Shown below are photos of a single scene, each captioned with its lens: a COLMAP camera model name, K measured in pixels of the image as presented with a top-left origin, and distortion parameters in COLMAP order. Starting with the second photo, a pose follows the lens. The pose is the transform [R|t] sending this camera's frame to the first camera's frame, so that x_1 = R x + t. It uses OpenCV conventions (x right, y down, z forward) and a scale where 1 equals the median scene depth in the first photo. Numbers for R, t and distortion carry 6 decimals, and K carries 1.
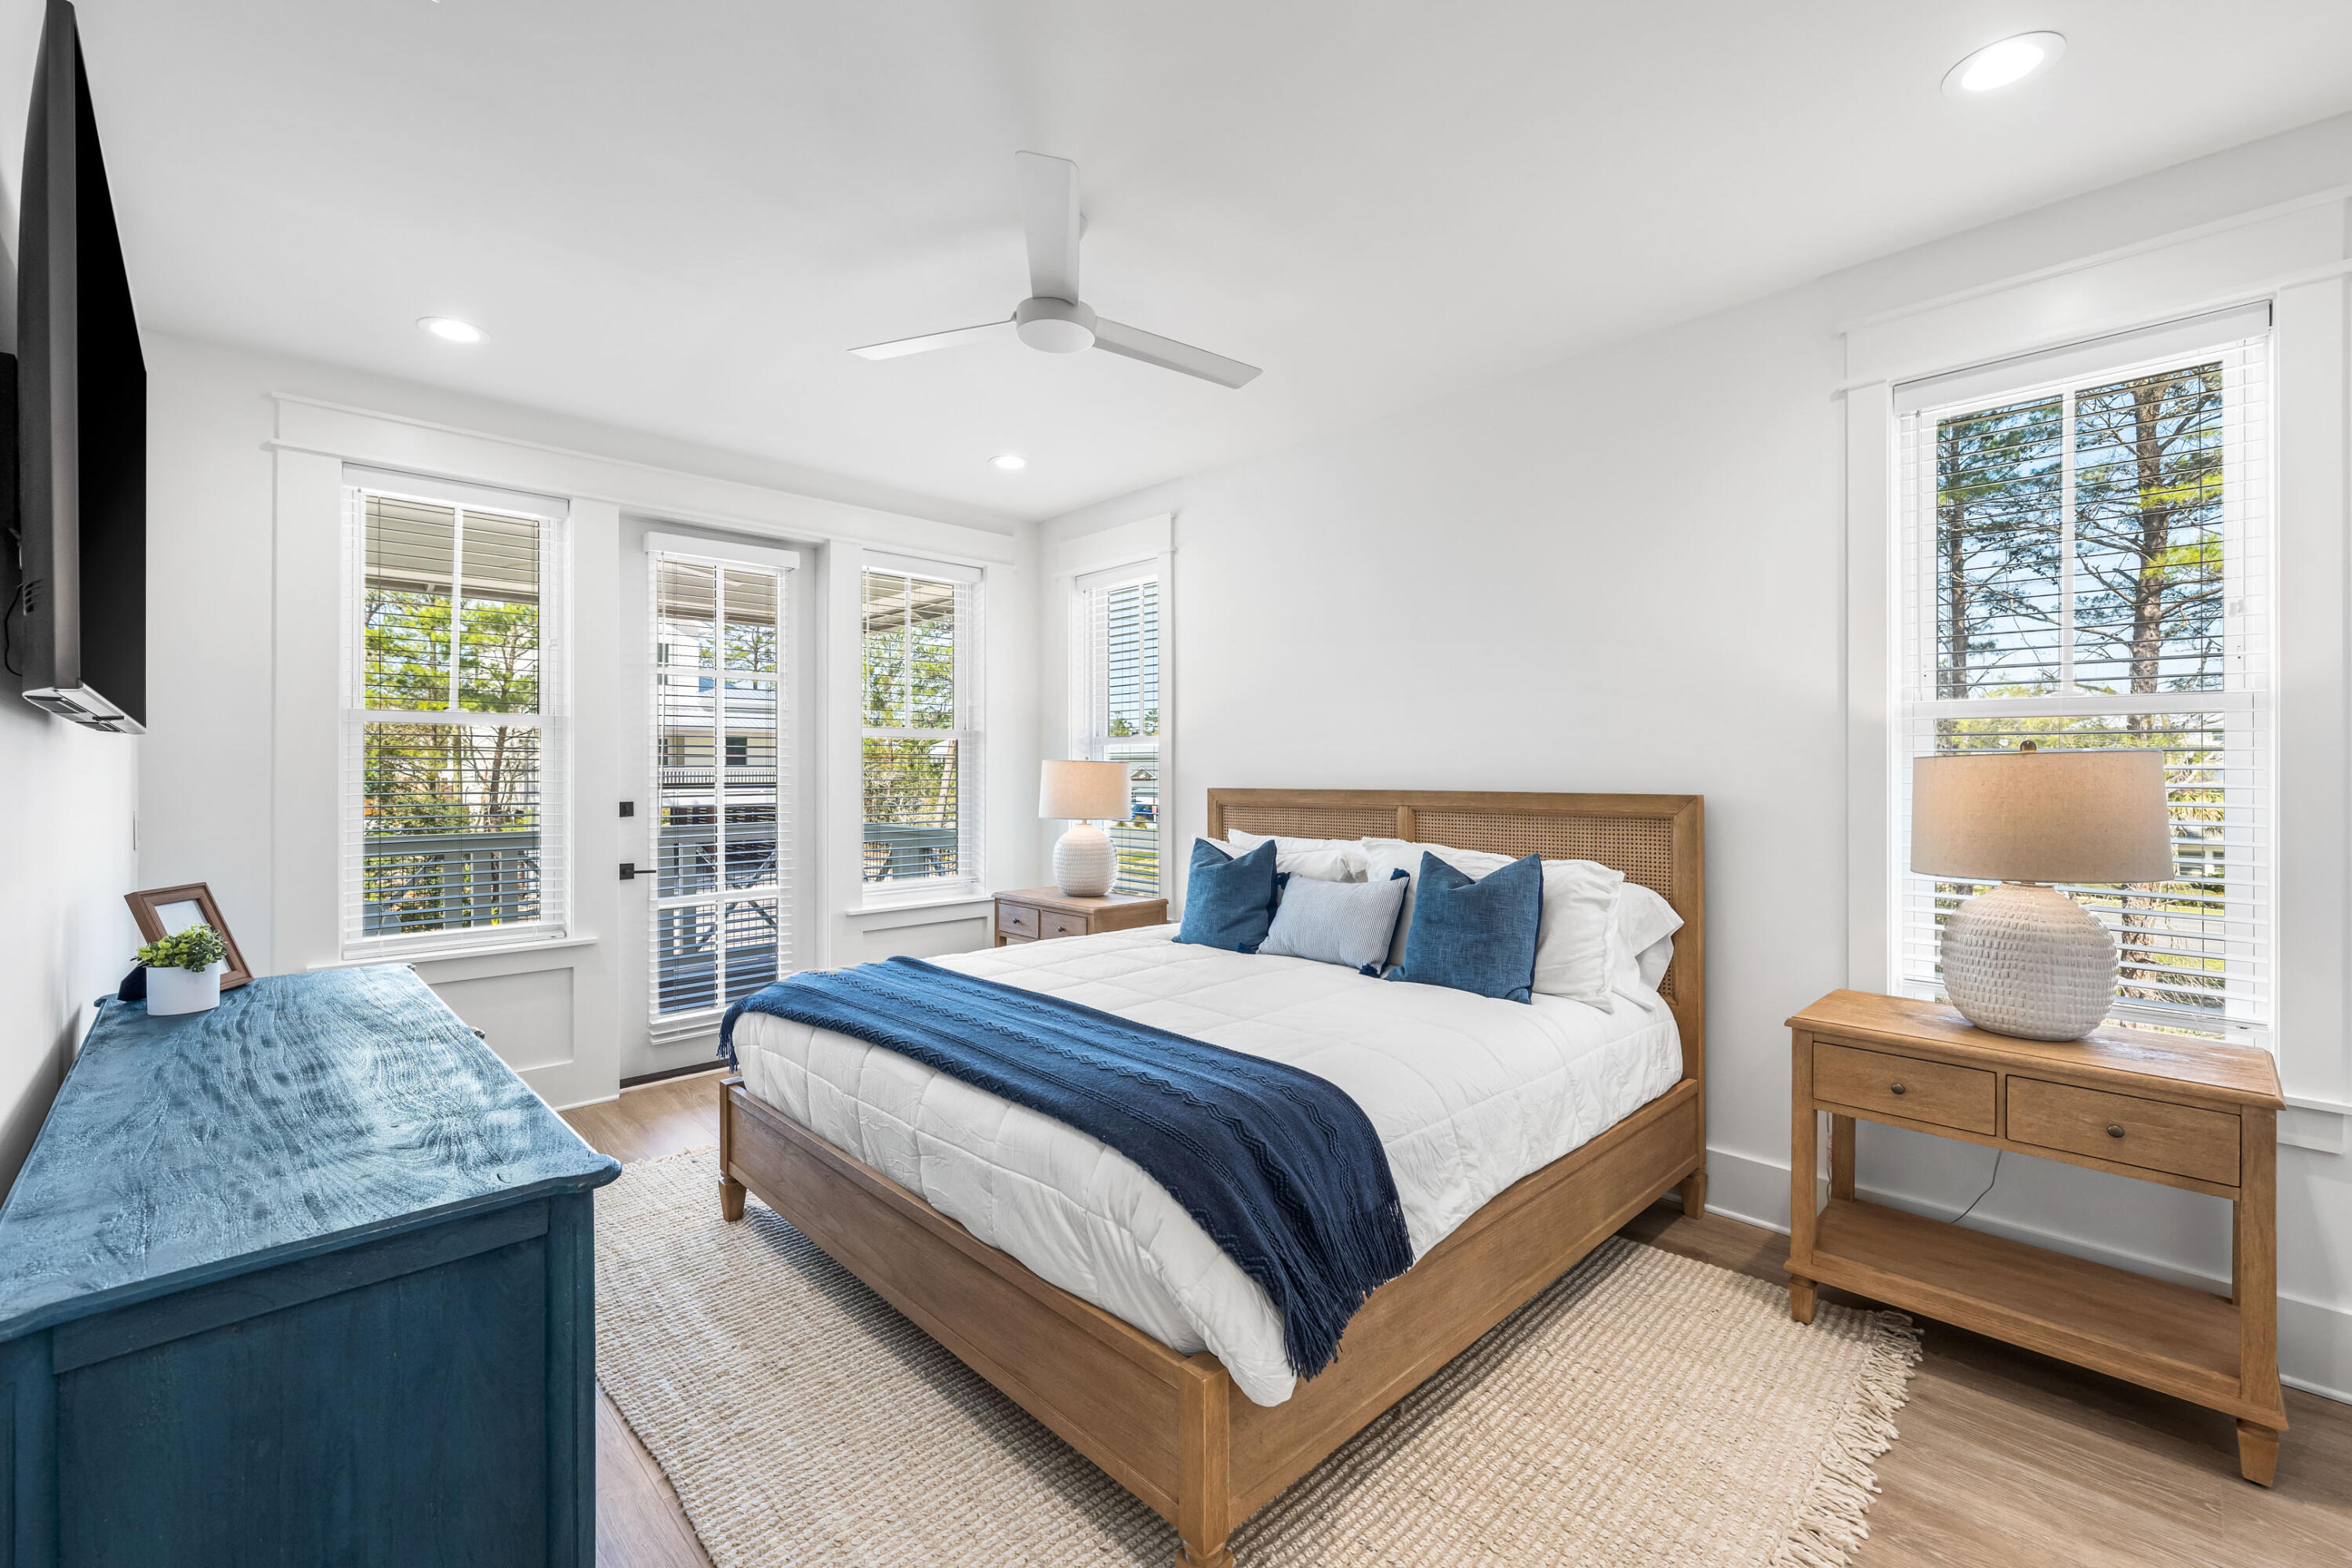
lens RADIAL K [[990.3, 0, 1176.0], [0, 990.3, 784.0], [0, 0, 1]] dist [-0.001025, -0.000137]
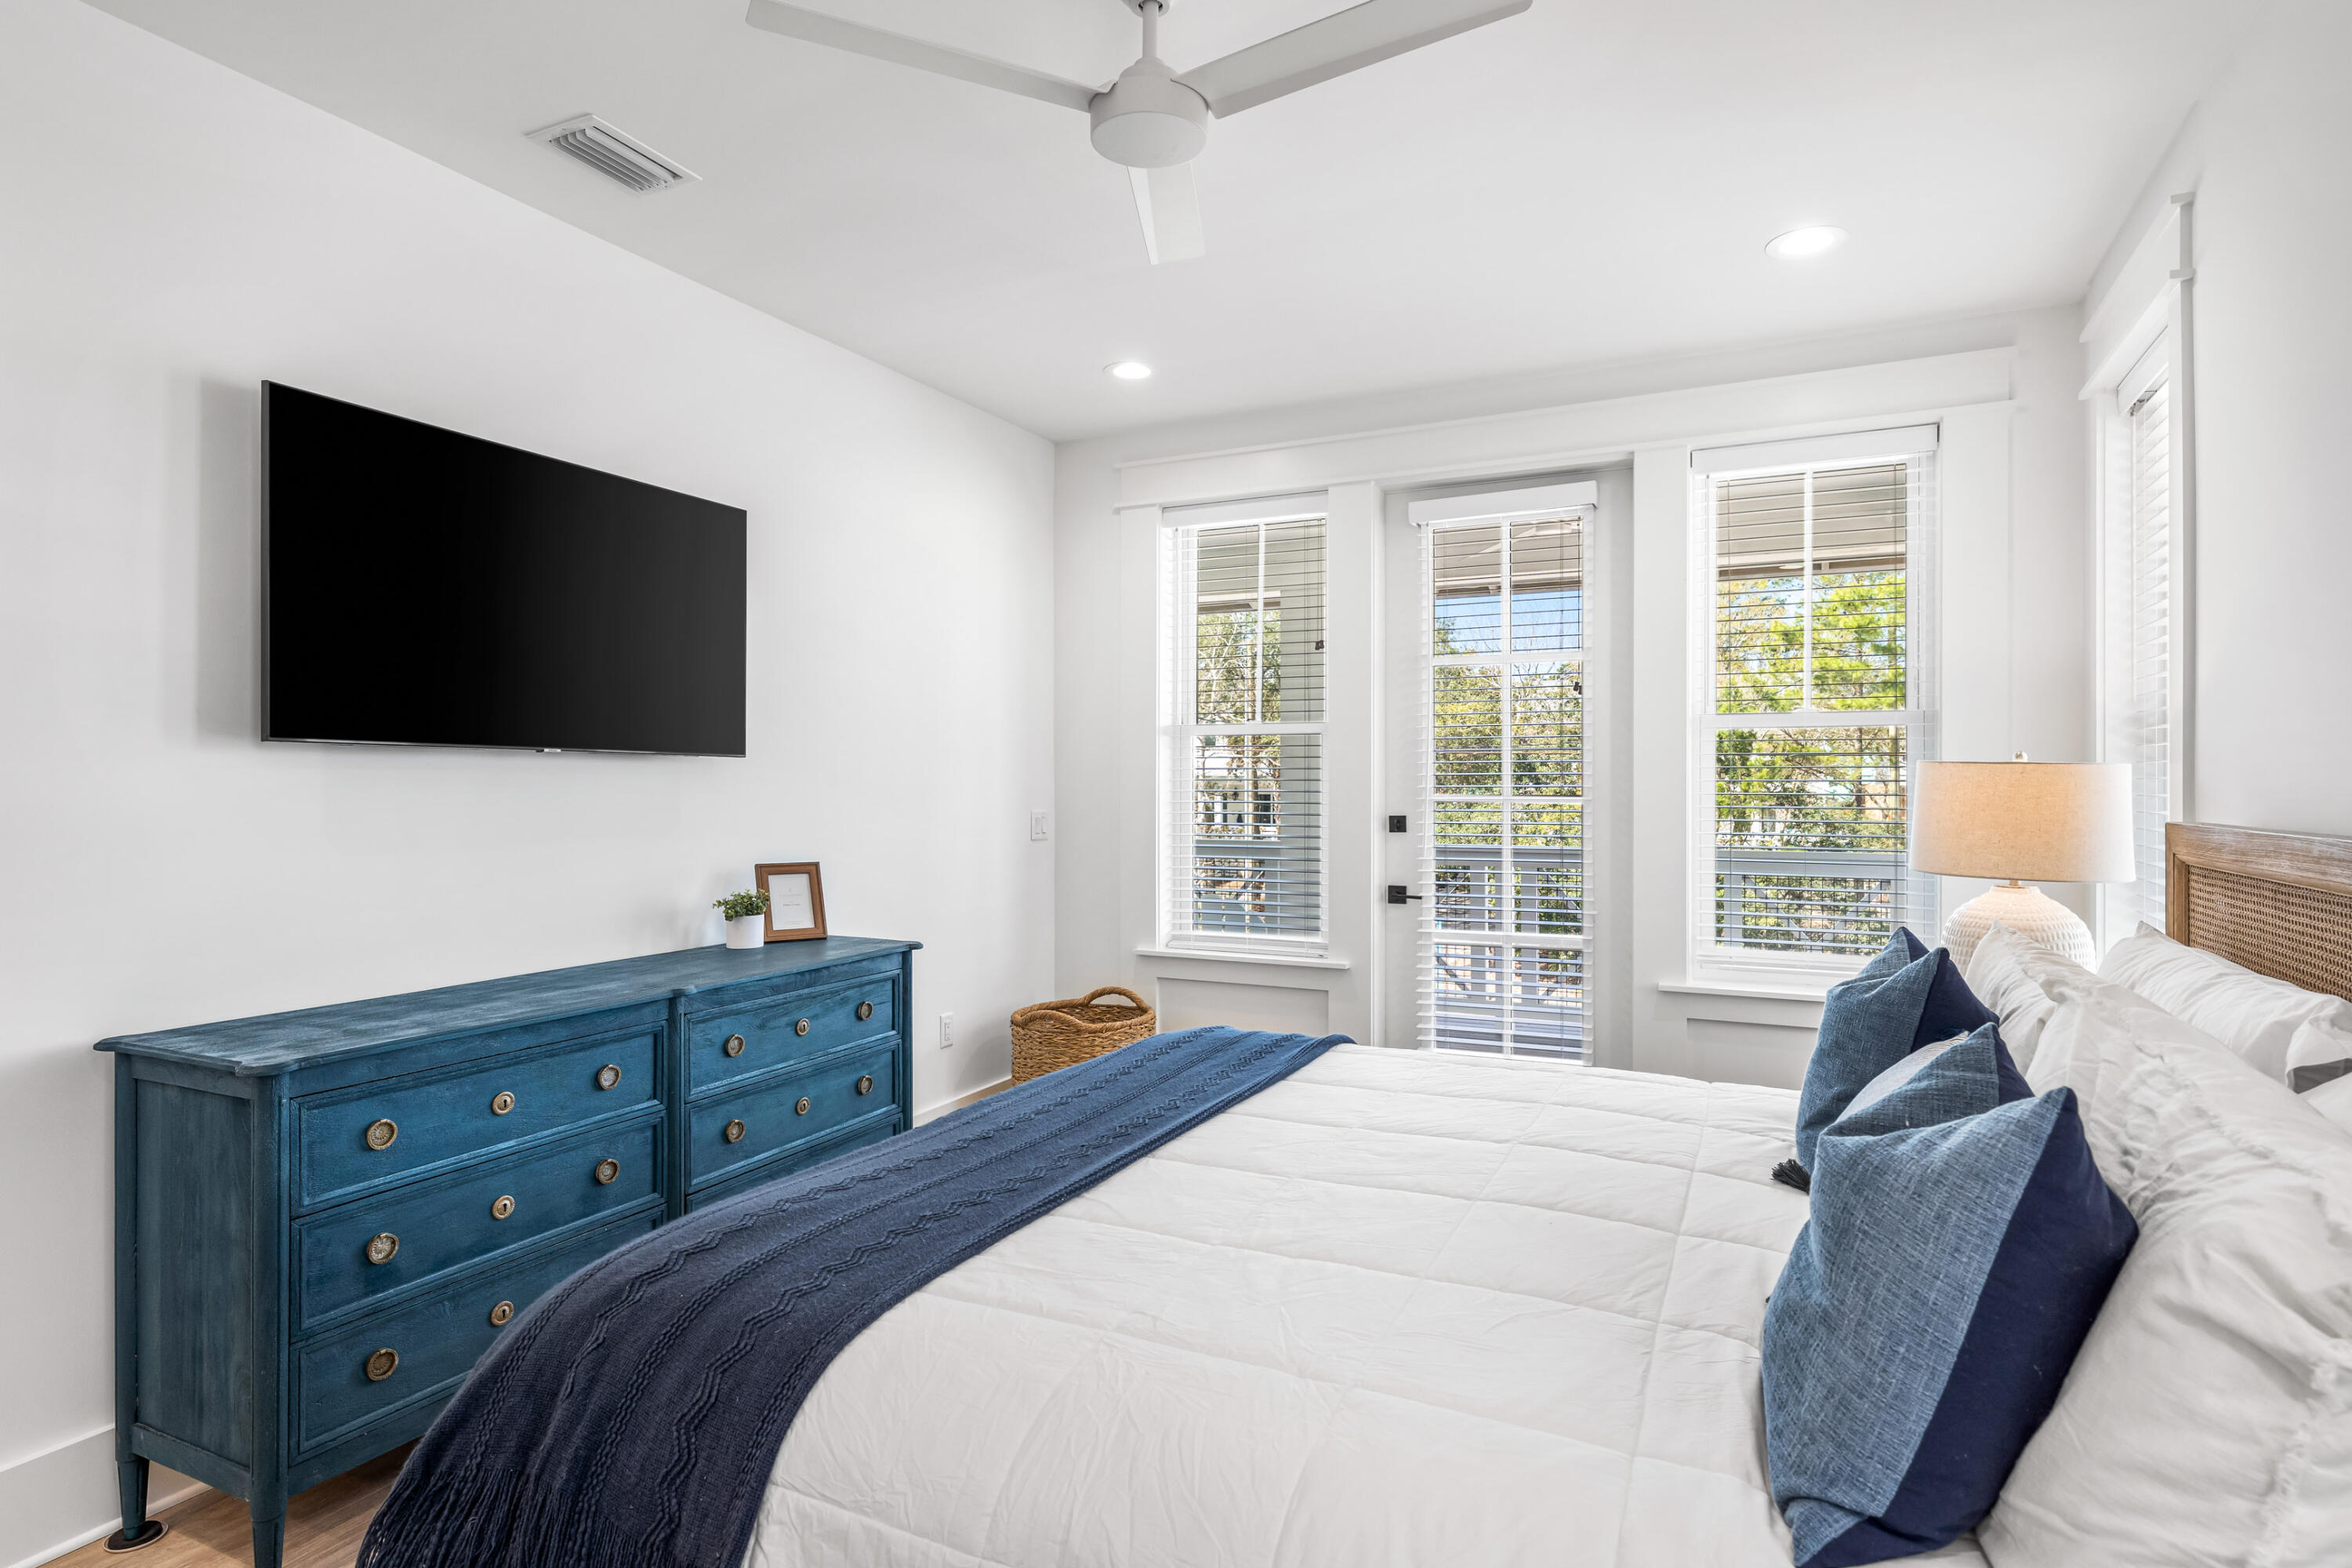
lens RADIAL K [[1264.8, 0, 1176.0], [0, 1264.8, 784.0], [0, 0, 1]] dist [0.048445, -0.000056]
pose [[0.346735, 0.001303, -0.937962, 0.391802], [-0.010731, 0.999939, -0.002578, -0.004575], [0.937902, 0.010959, 0.346728, 0.384764]]
